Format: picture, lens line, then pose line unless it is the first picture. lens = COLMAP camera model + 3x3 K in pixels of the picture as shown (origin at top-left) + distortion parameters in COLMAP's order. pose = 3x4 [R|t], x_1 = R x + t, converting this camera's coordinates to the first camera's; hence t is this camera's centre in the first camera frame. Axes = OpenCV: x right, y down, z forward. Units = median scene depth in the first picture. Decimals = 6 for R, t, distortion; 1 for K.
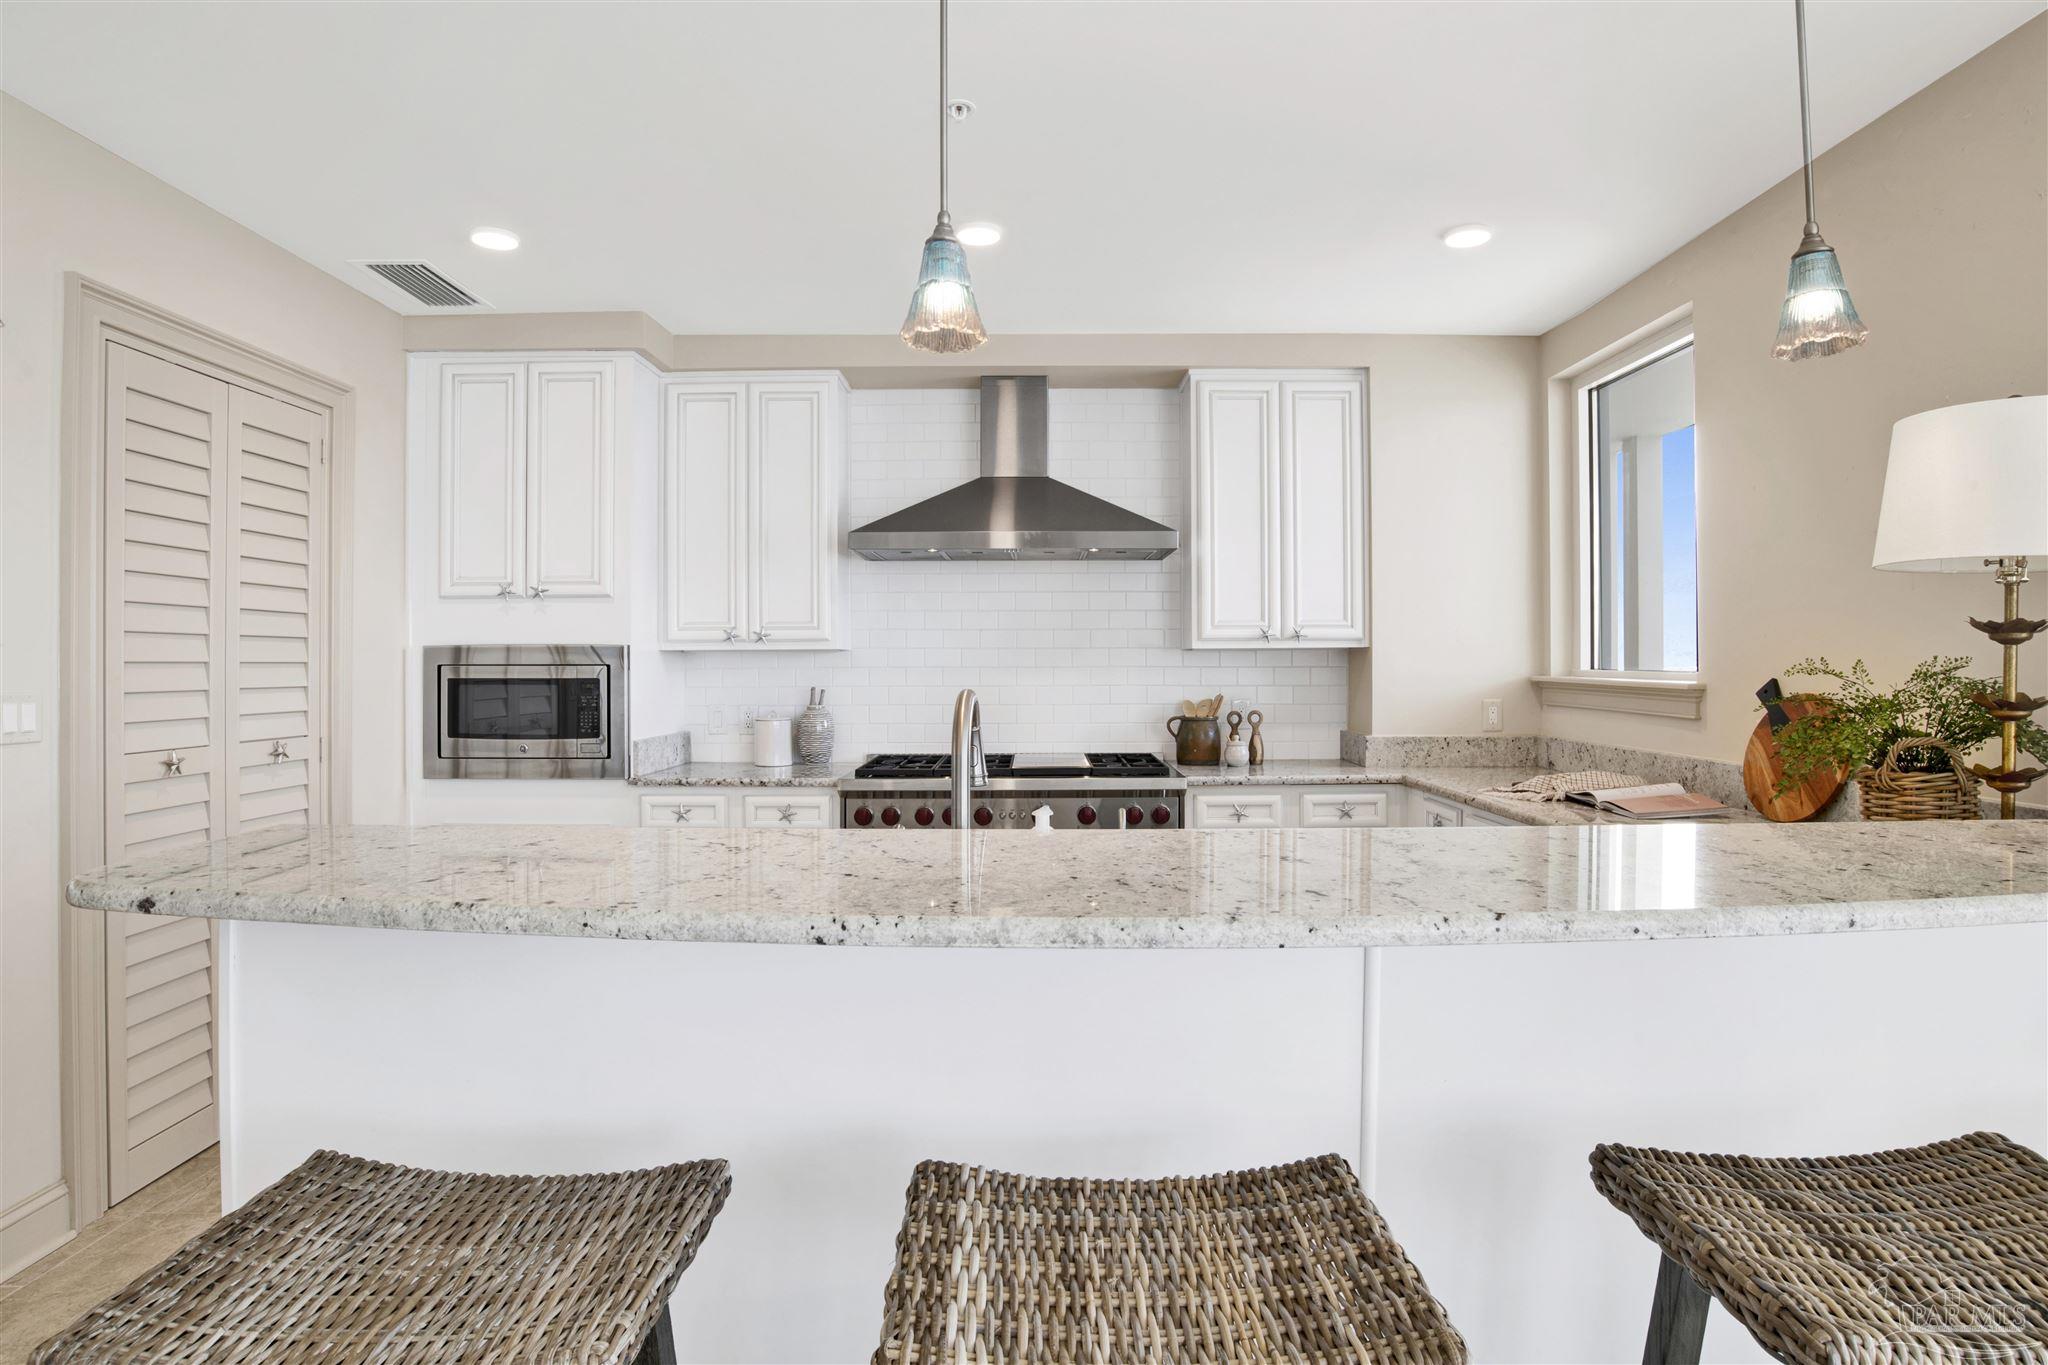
lens RADIAL K [[1079.8, 0, 1034.5], [0, 1079.8, 656.3], [0, 0, 1]] dist [-0.059428, 0.015054]
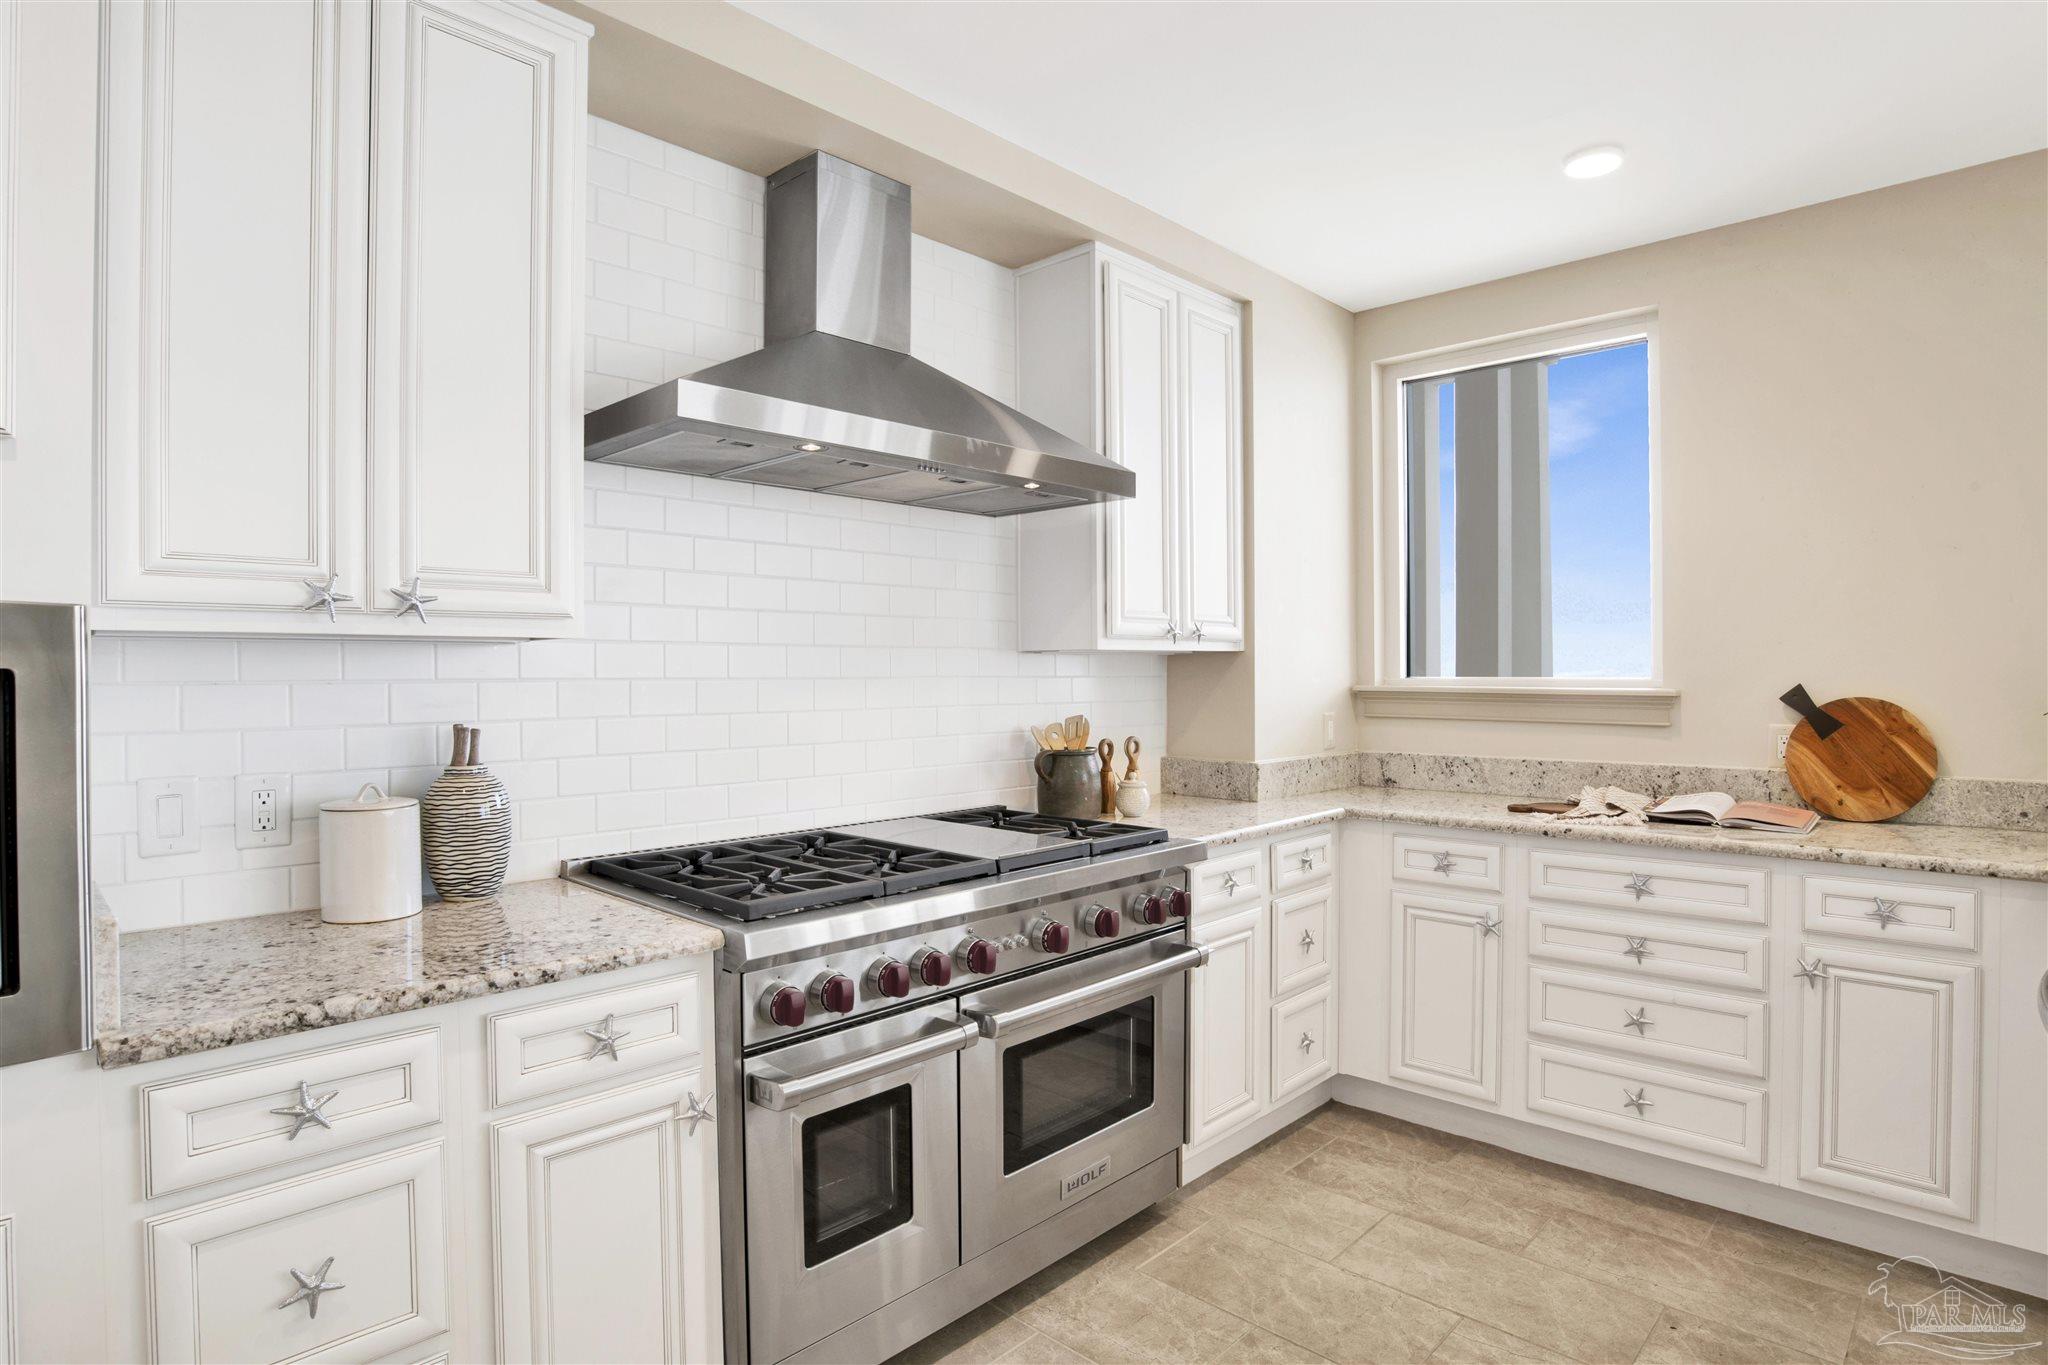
lens RADIAL K [[1079.8, 0, 1042.2], [0, 1079.8, 667.6], [0, 0, 1]] dist [-0.059428, 0.015054]
pose [[0.687340, 0.005217, 0.726317, -0.387031], [-0.001561, 0.999983, -0.005706, 0.008268], [-0.726334, 0.002788, 0.687336, 0.571656]]
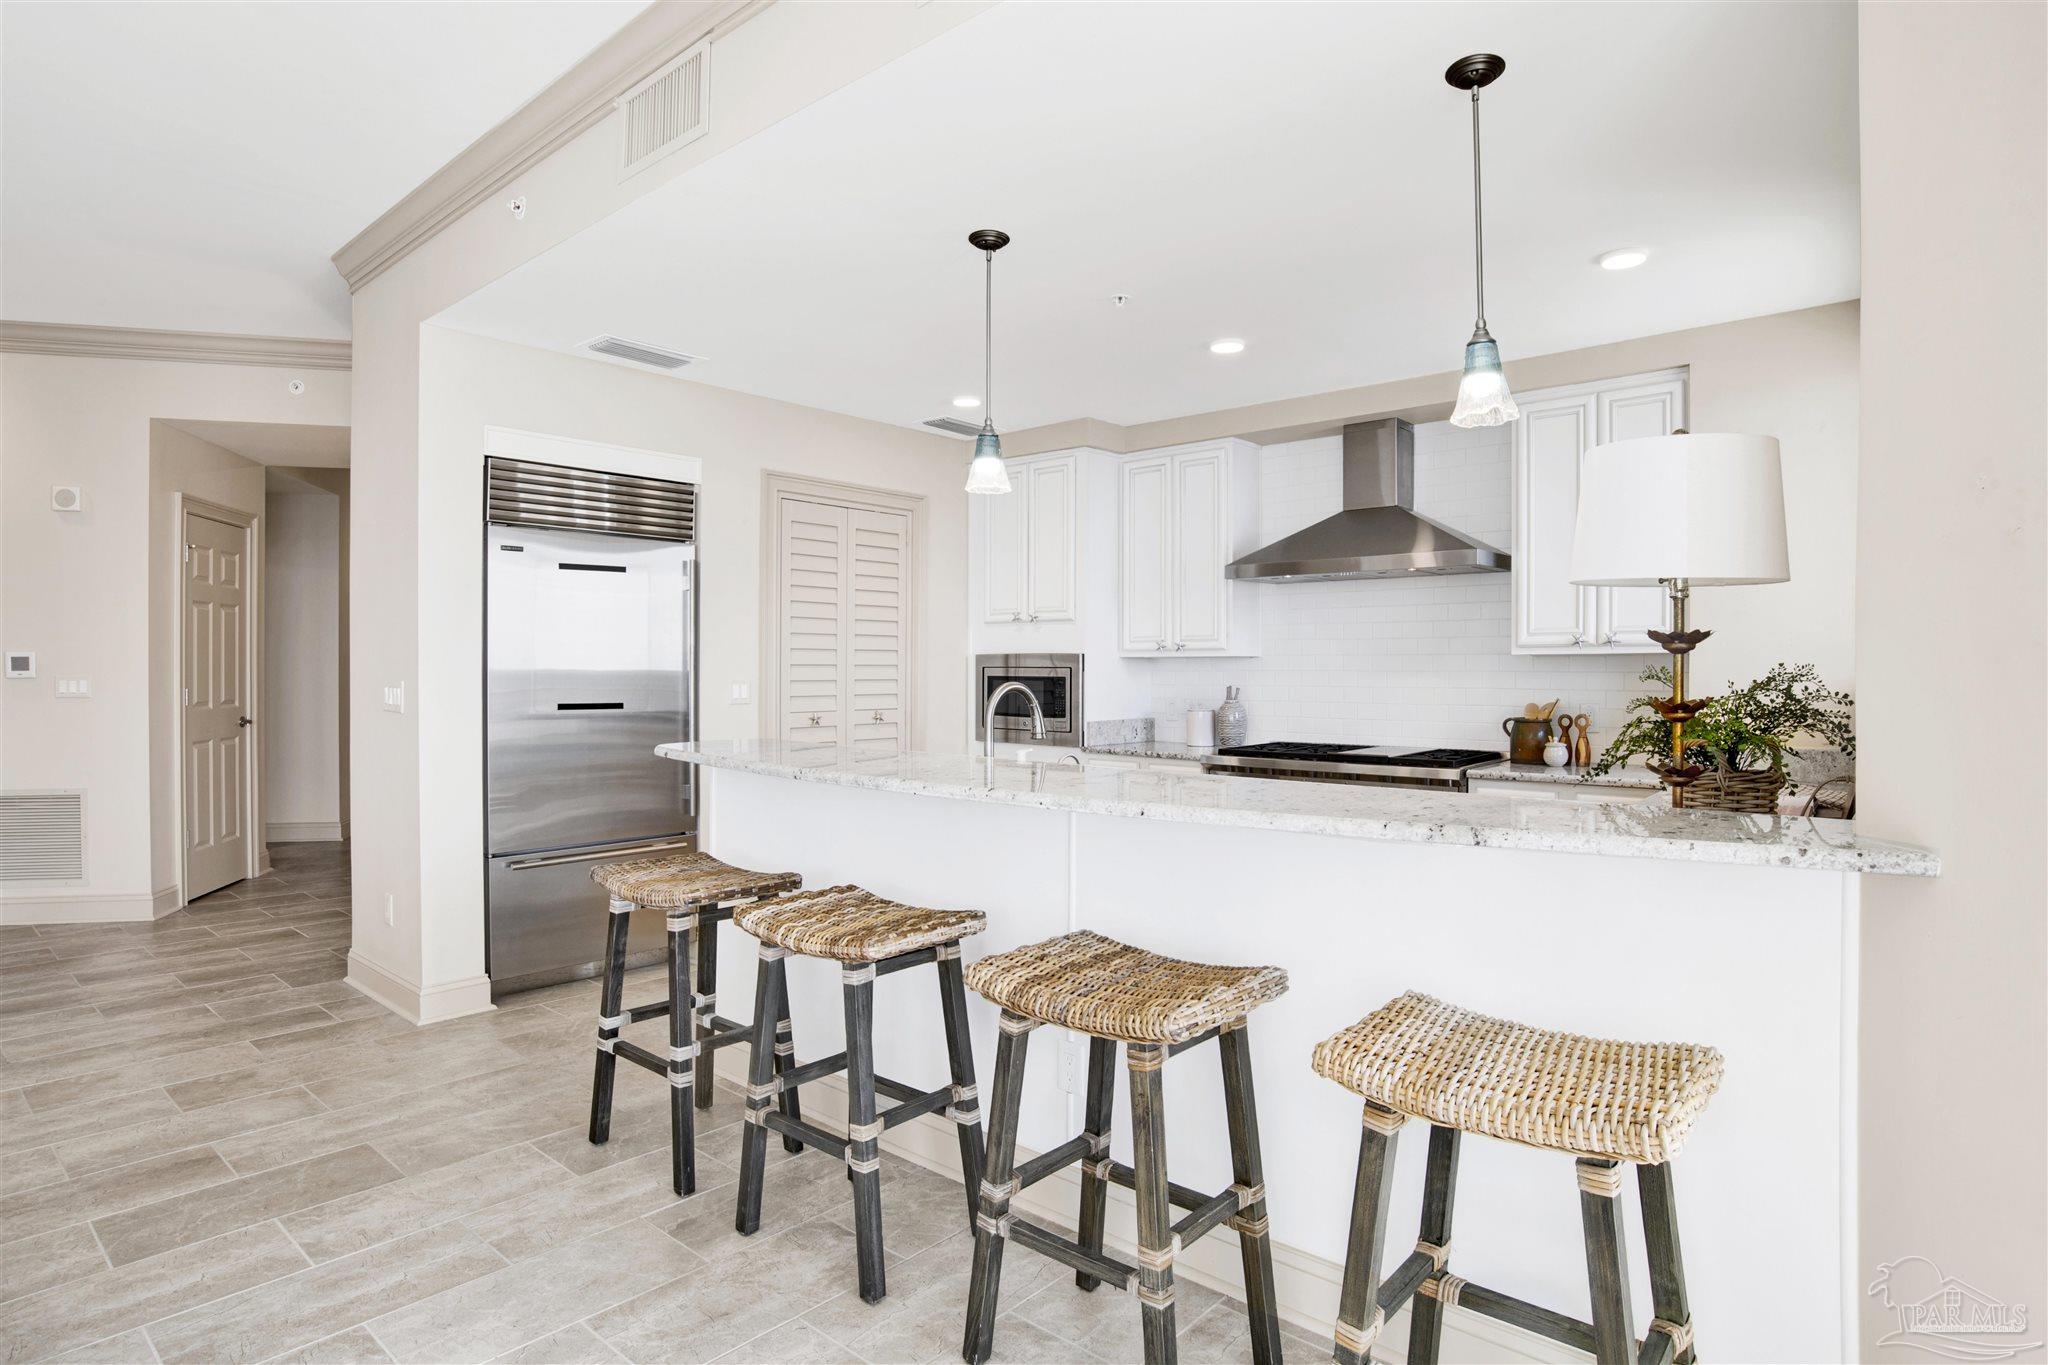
lens RADIAL K [[1079.8, 0, 1006.4], [0, 1079.8, 687.9], [0, 0, 1]] dist [-0.059428, 0.015054]
pose [[0.743111, 0.016228, -0.668971, 0.488529], [0.001182, 0.999673, 0.025563, -0.001951], [0.669167, -0.019787, 0.742848, -0.138205]]
